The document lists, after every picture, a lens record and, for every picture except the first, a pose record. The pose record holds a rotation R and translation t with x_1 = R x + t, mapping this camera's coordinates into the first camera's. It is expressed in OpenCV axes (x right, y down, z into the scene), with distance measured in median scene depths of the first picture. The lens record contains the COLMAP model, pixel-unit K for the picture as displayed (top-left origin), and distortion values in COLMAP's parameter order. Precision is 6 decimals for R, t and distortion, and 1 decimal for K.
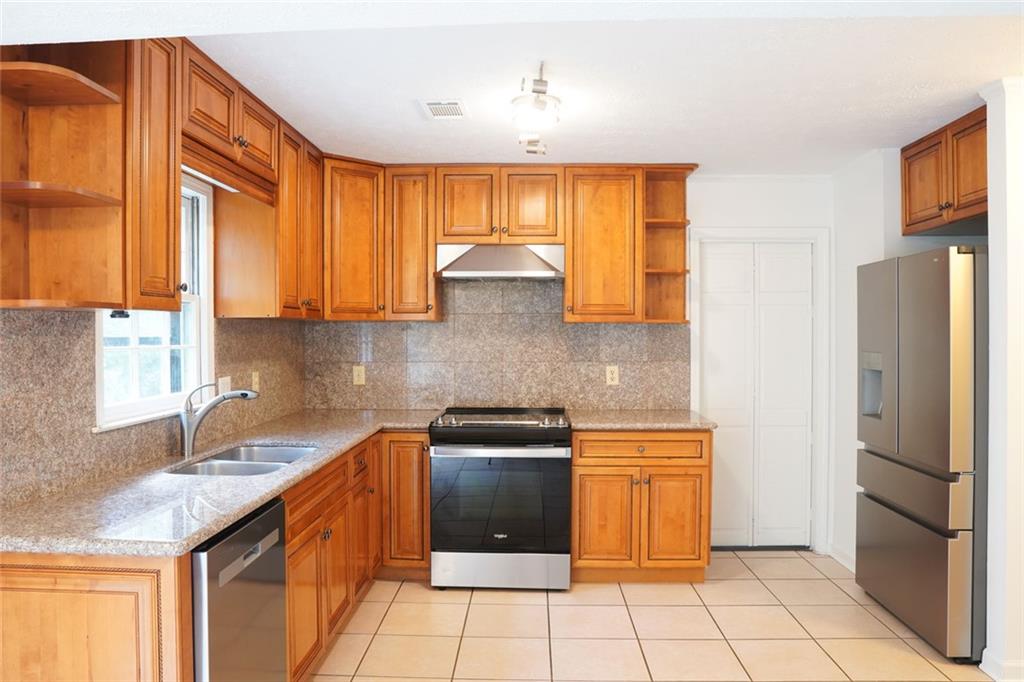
lens RADIAL K [[716.0, 0, 505.2], [0, 716.0, 343.2], [0, 0, 1]] dist [-0.103388, 0.058058]
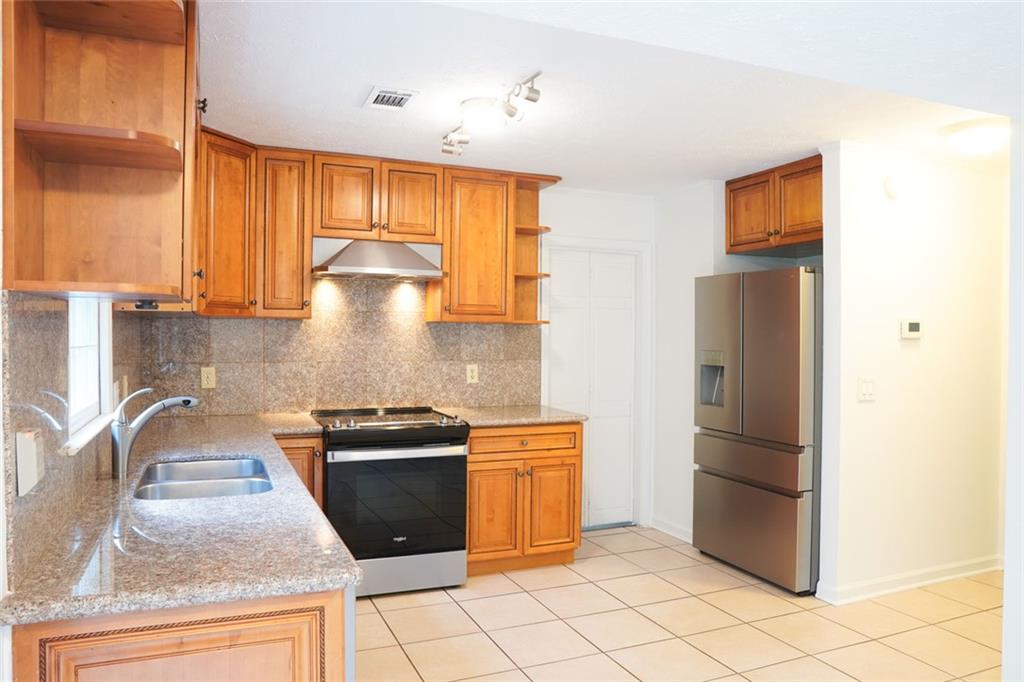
lens RADIAL K [[716.0, 0, 503.8], [0, 716.0, 342.6], [0, 0, 1]] dist [-0.103388, 0.058058]
pose [[0.905231, 0.003197, 0.424907, -0.310733], [-0.003165, 0.999995, -0.000780, 0.000940], [-0.424907, -0.000639, 0.905237, 0.057356]]
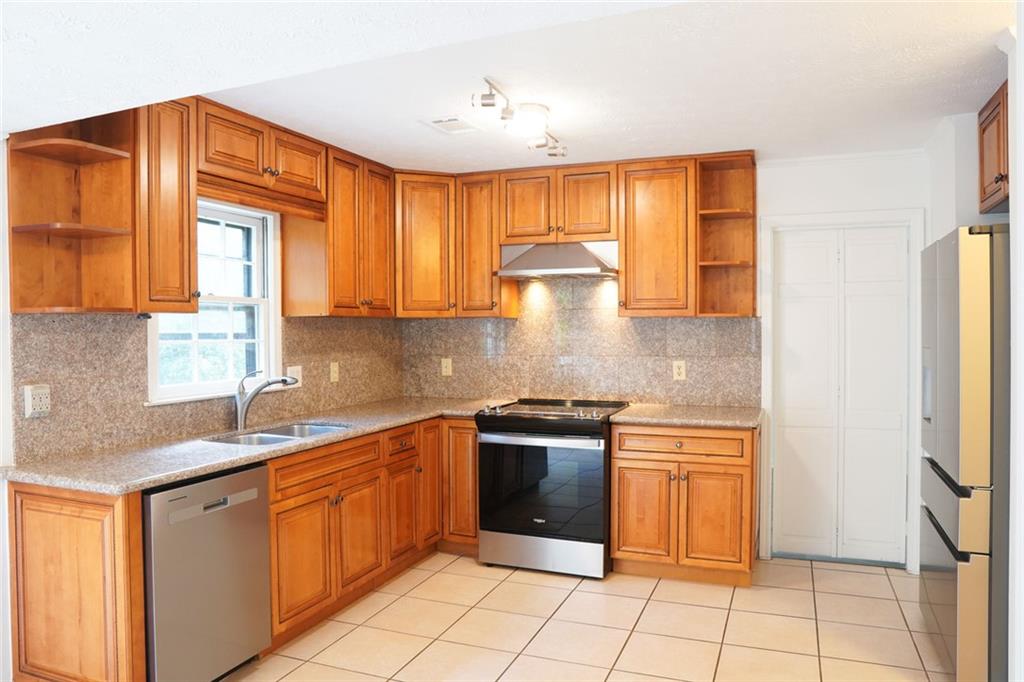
lens RADIAL K [[716.0, 0, 505.4], [0, 716.0, 342.8], [0, 0, 1]] dist [-0.103388, 0.058058]
pose [[0.942155, 0.001971, -0.335172, 0.317147], [0.000288, 0.999978, 0.006692, 0.000357], [0.335178, -0.006402, 0.942133, -0.009998]]
